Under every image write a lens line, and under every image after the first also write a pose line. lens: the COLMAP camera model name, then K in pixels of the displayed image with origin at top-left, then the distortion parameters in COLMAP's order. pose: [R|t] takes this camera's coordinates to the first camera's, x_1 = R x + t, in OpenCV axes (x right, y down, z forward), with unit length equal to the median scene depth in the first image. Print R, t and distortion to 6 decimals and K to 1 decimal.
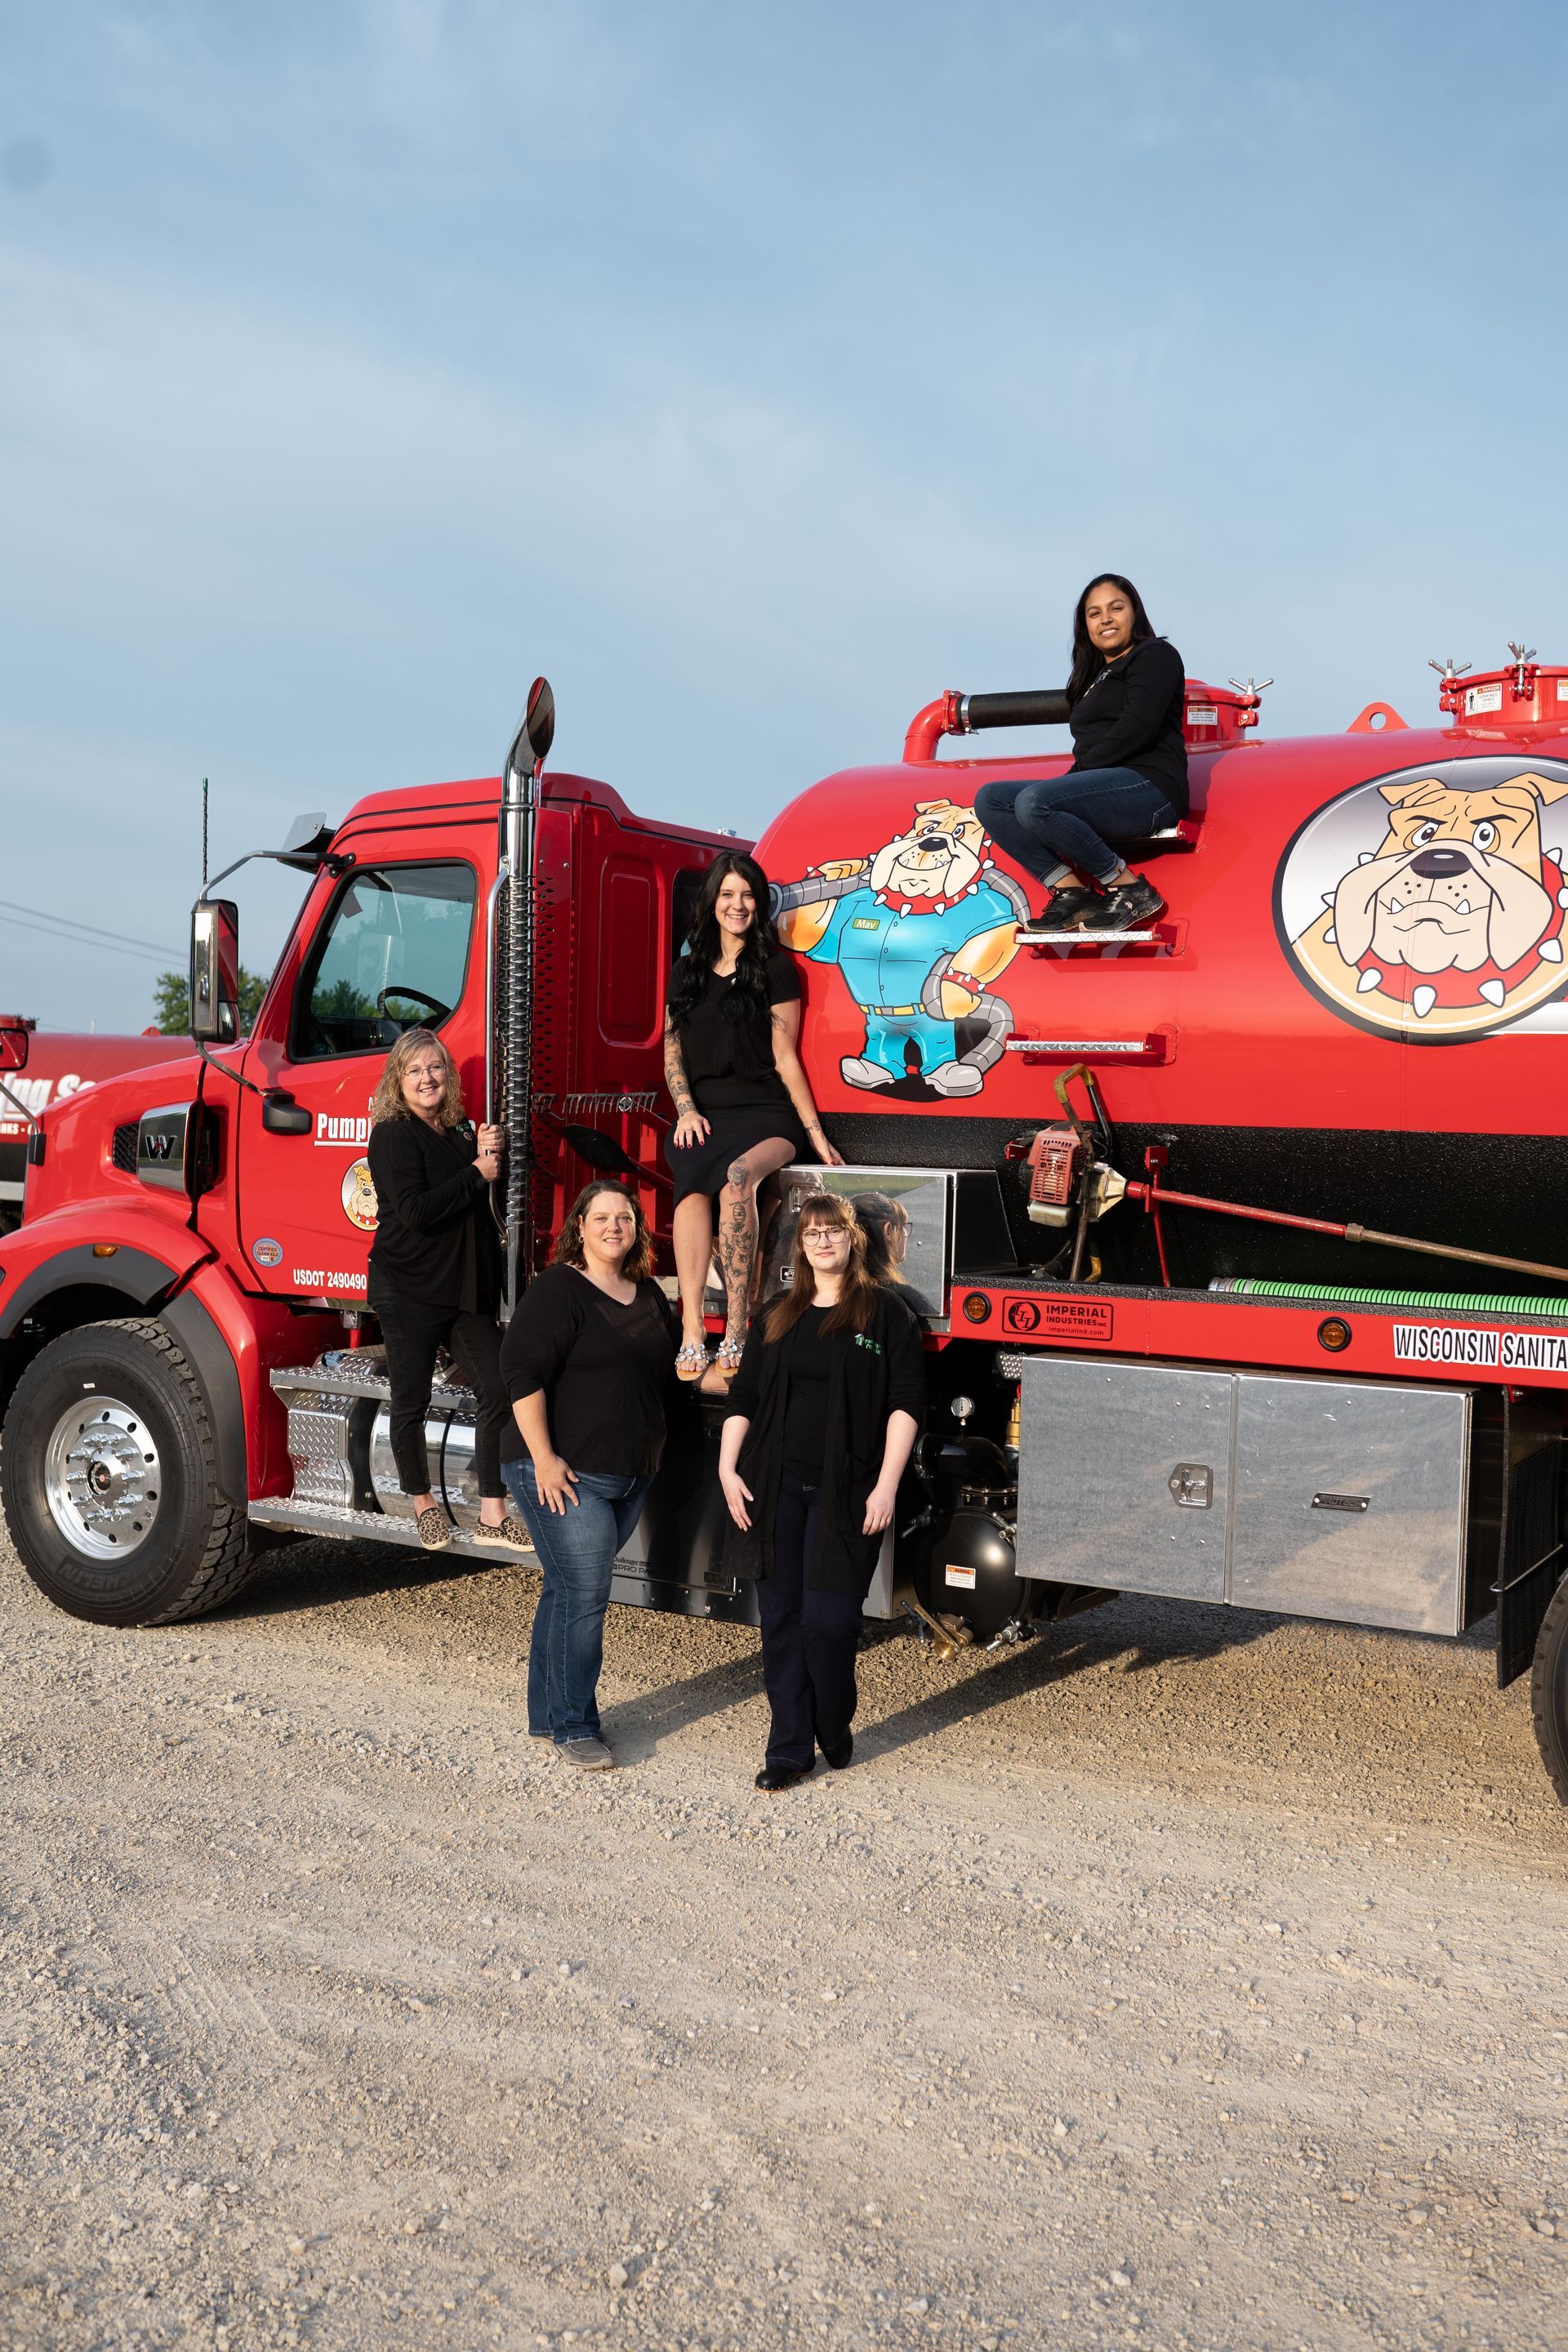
lens RADIAL K [[2249.3, 0, 783.3], [0, 2249.3, 1190.1], [0, 0, 1]] dist [-0.056599, 0.075739]
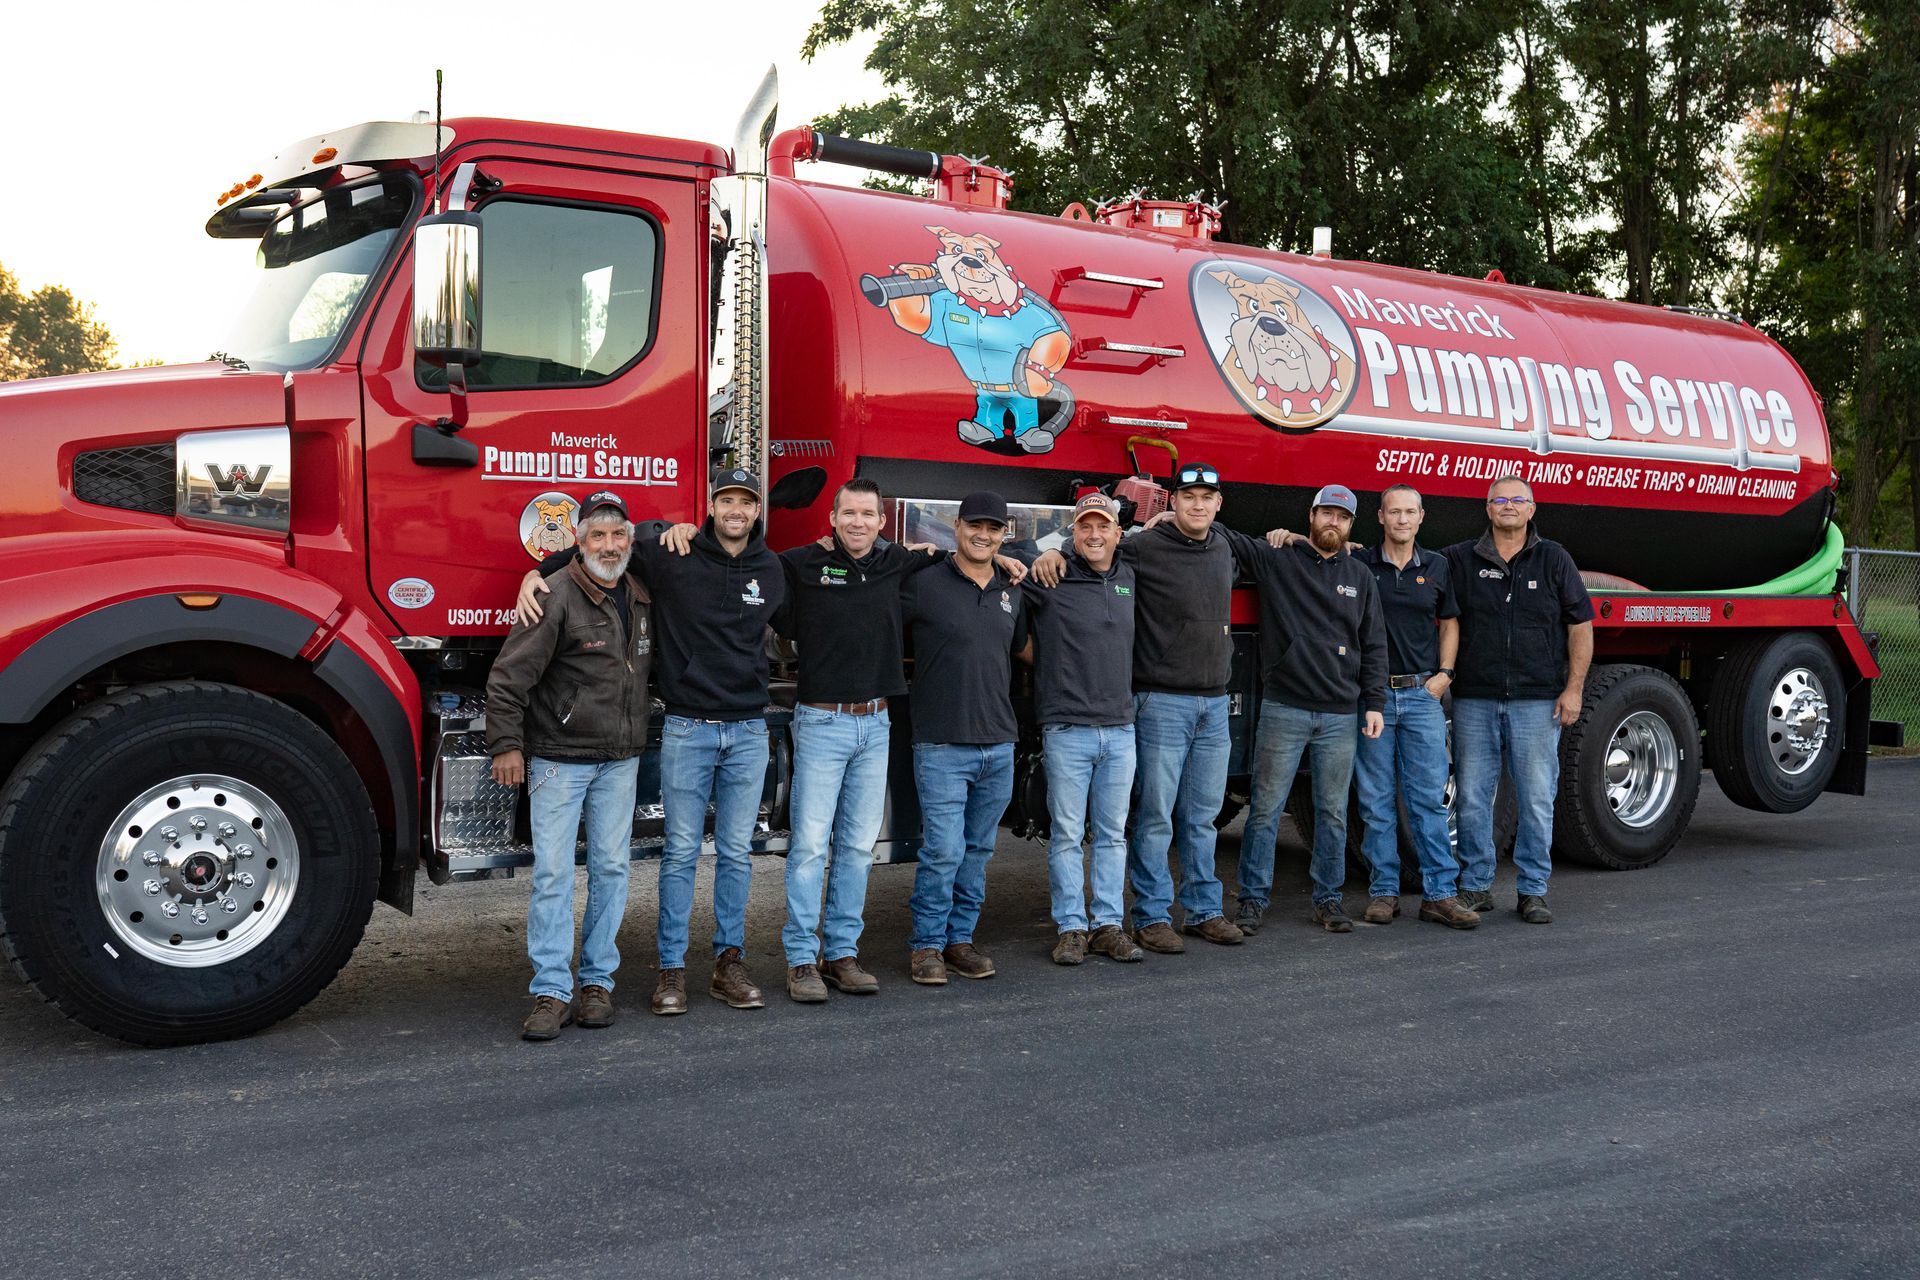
lens RADIAL K [[1836.2, 0, 961.7], [0, 1836.2, 658.6], [0, 0, 1]] dist [-0.056599, 0.075739]
pose [[0.434159, -0.068868, 0.898200, -0.949975], [0.010095, 0.997383, 0.071593, 0.003096], [-0.900780, -0.022015, 0.433718, 0.537579]]
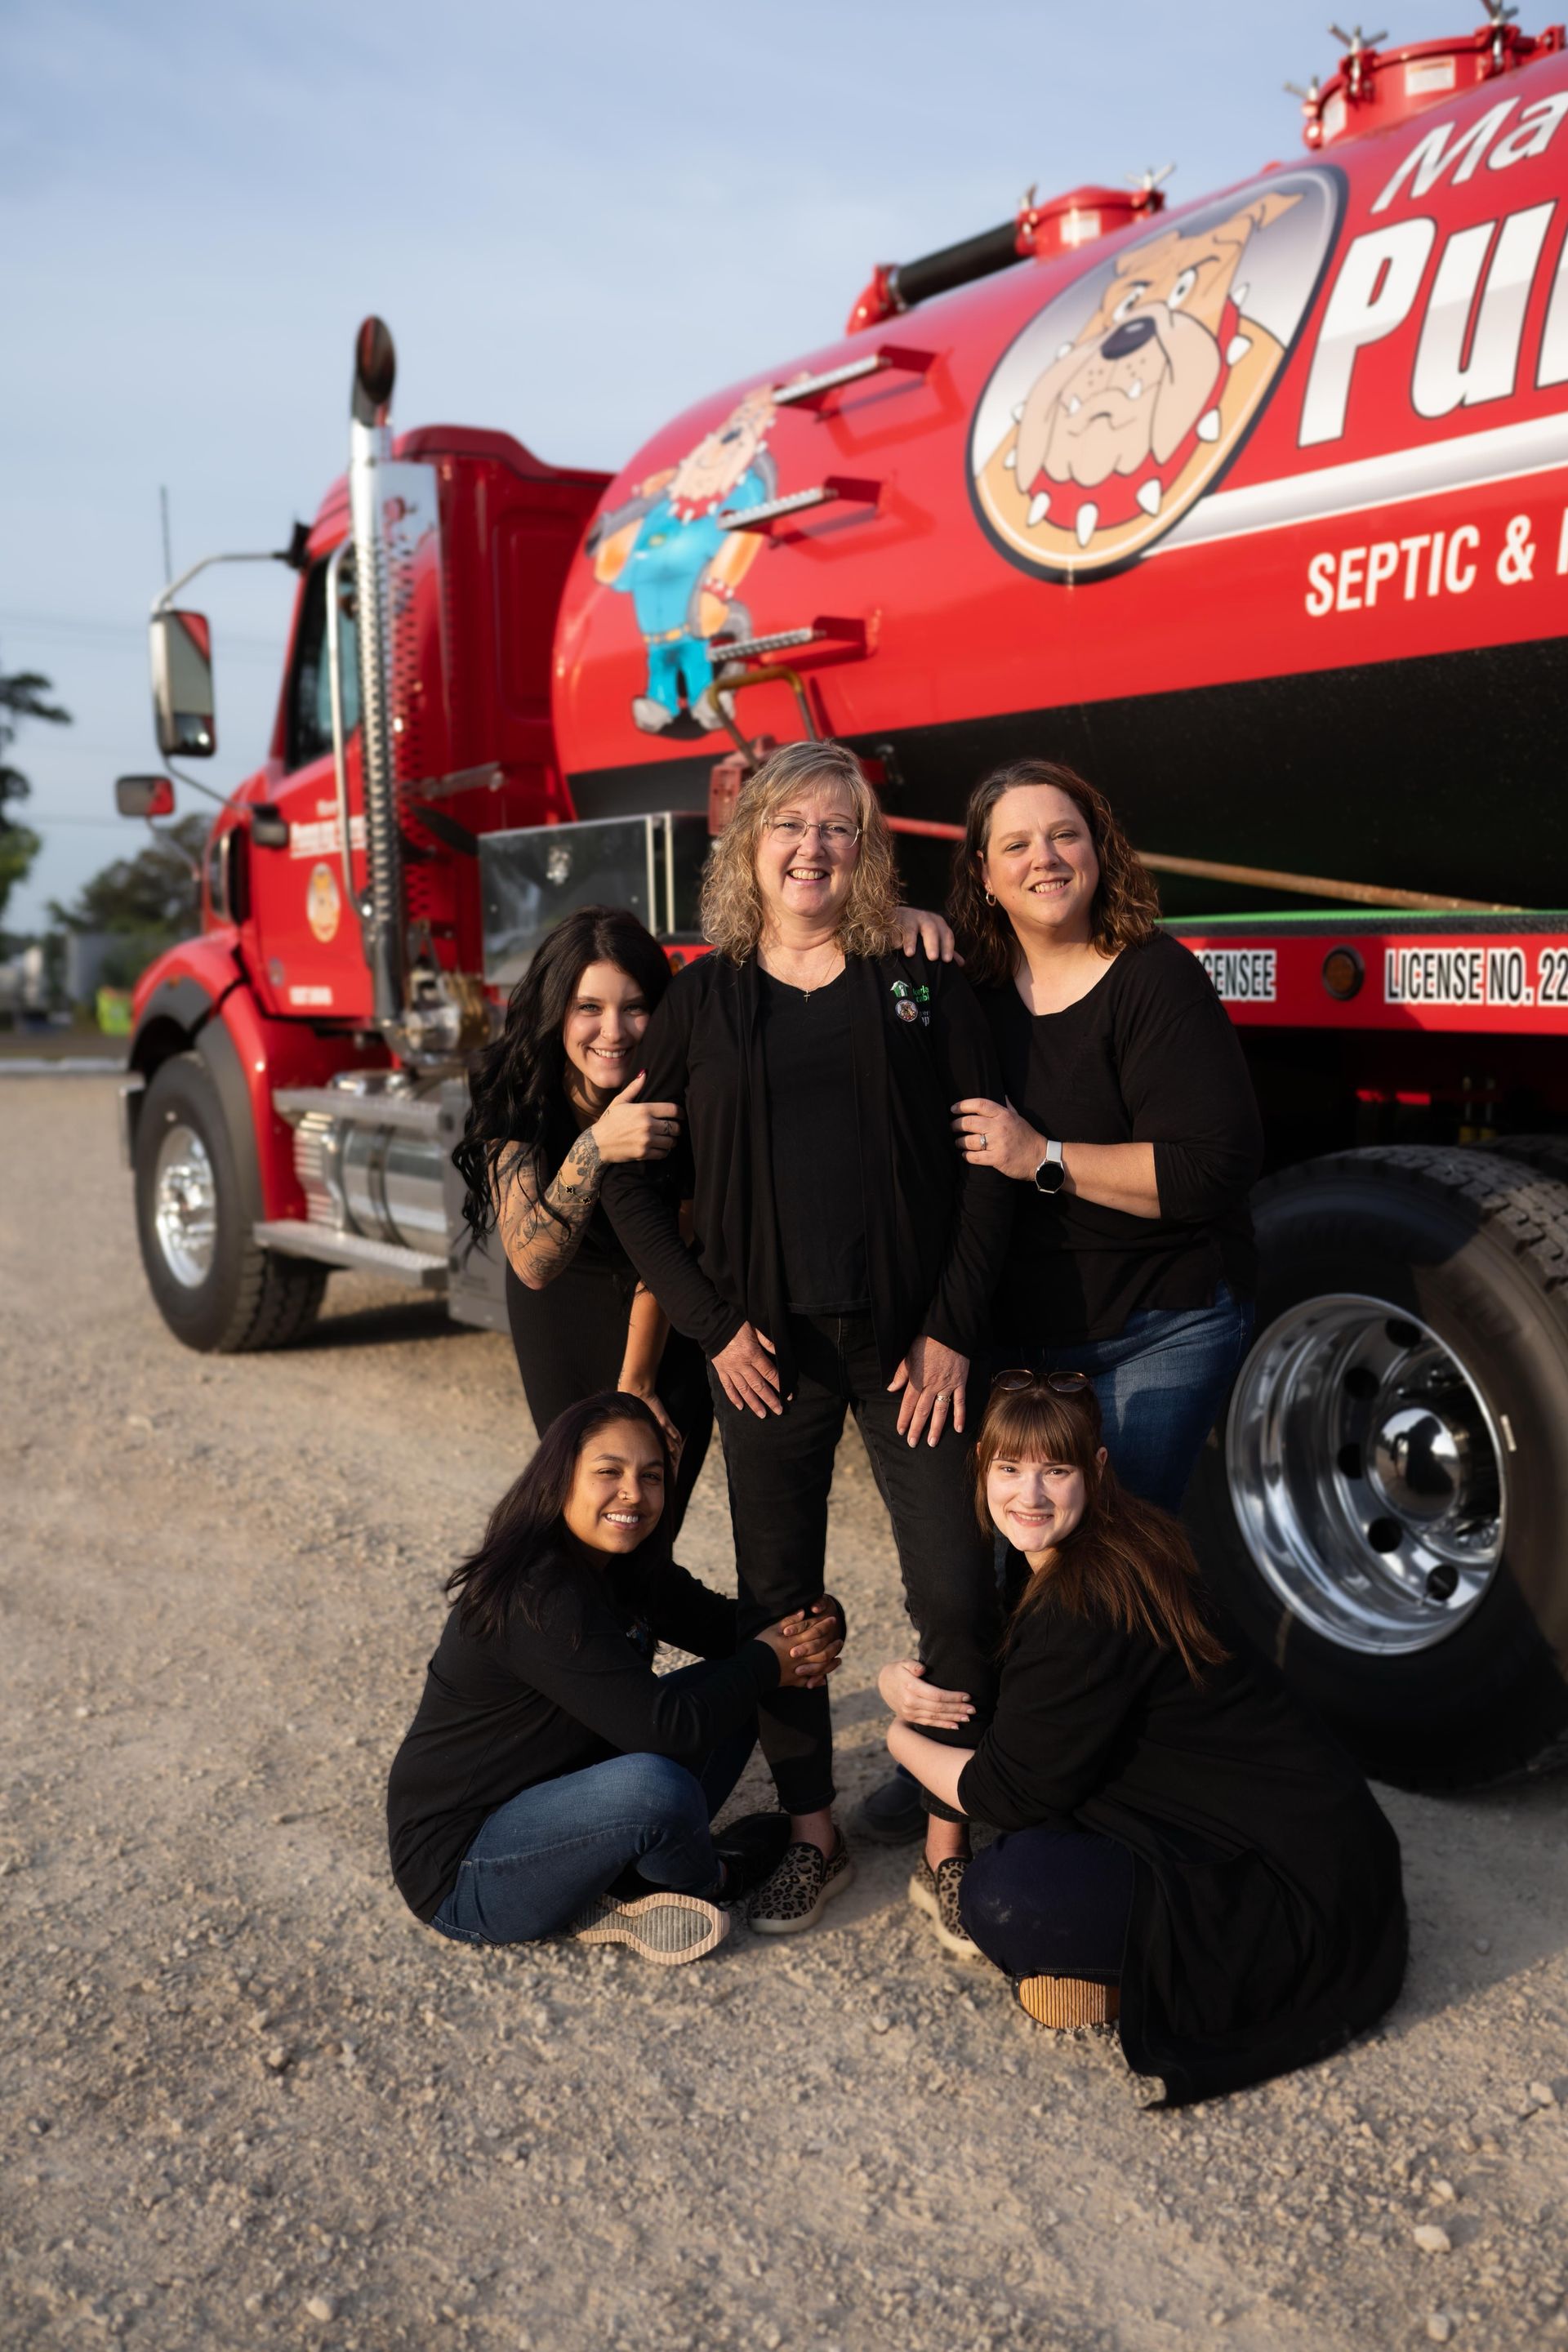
lens RADIAL K [[2249.3, 0, 783.3], [0, 2249.3, 1190.1], [0, 0, 1]] dist [-0.056599, 0.075739]
pose [[0.908760, -0.003991, -0.417299, 0.442249], [0.037584, 0.996673, 0.072316, 0.069691], [0.415623, -0.081401, 0.905887, 0.228321]]
